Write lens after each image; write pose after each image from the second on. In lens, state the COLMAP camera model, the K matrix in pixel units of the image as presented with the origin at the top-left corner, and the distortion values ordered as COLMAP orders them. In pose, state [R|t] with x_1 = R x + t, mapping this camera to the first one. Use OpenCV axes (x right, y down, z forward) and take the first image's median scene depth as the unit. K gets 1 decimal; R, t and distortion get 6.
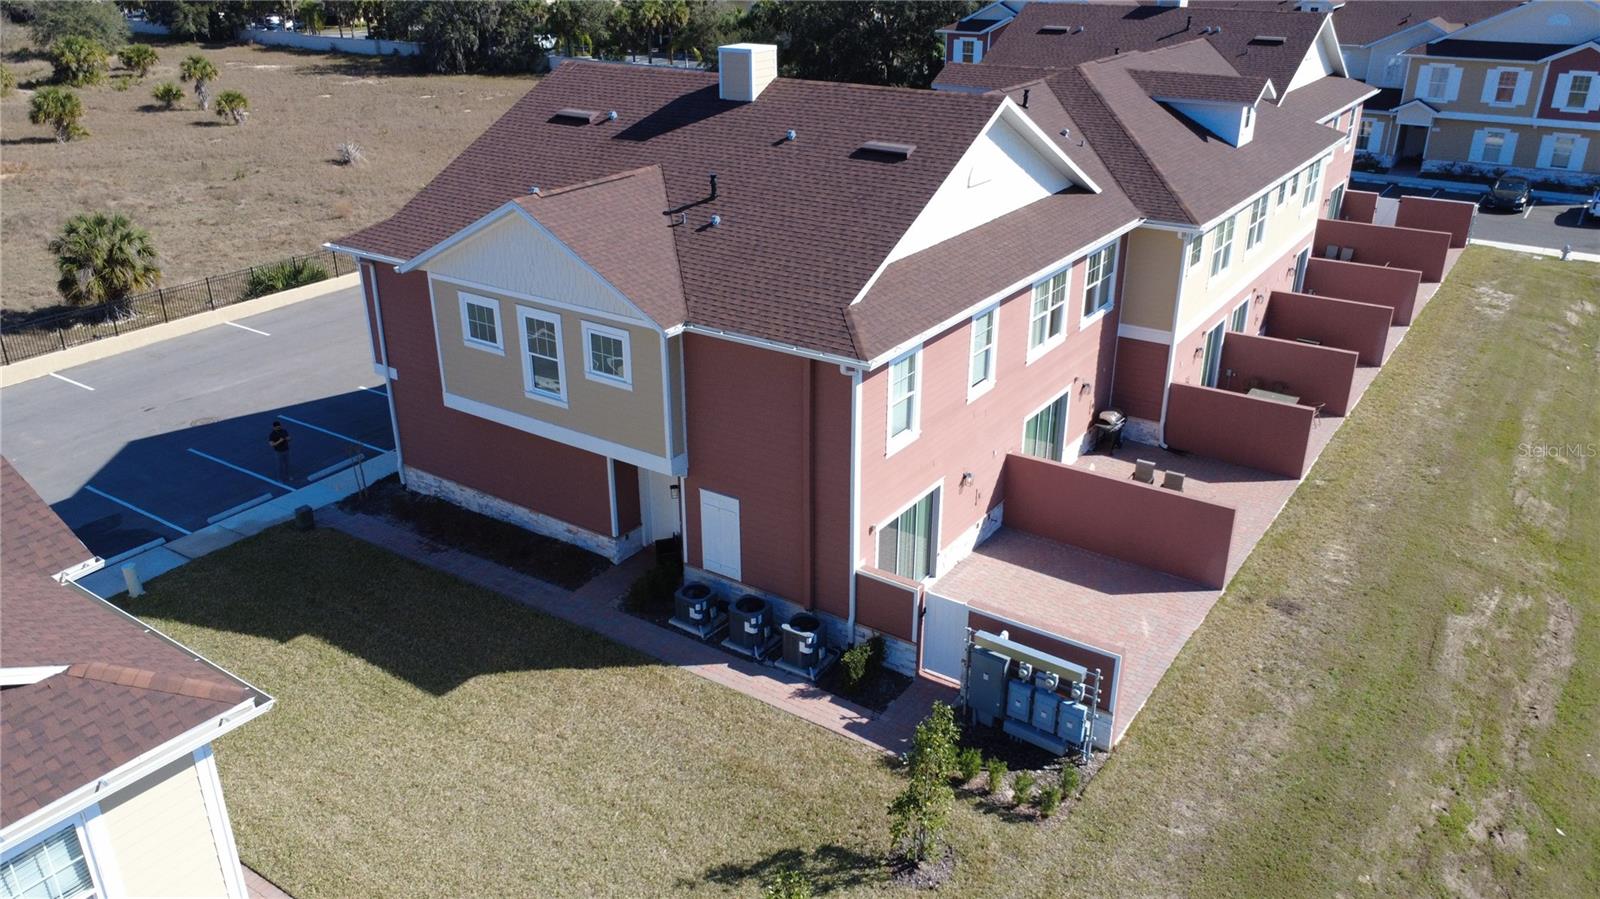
lens RADIAL K [[1200.7, 0, 804.7], [0, 1200.7, 448.5], [0, 0, 1]] dist [0.003493, -0.001531]
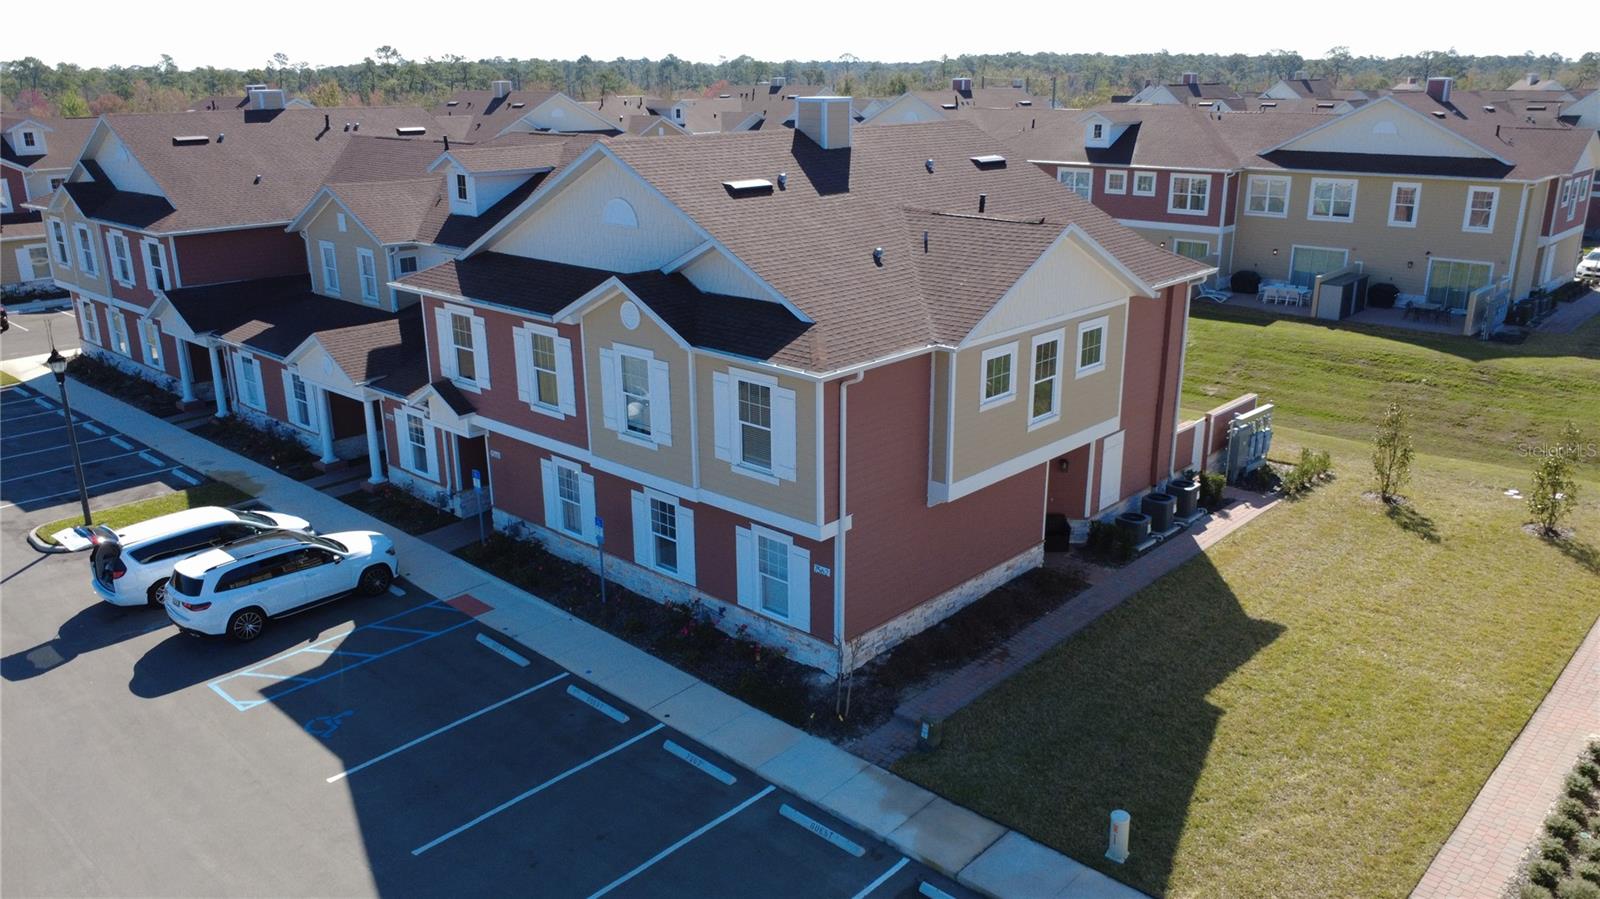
lens RADIAL K [[1200.7, 0, 795.1], [0, 1200.7, 456.0], [0, 0, 1]] dist [0.003493, -0.001531]
pose [[0.150316, -0.295986, 0.943291, -1.228849], [0.408163, 0.887600, 0.213469, -0.322537], [-0.900449, 0.352928, 0.254231, 0.953531]]
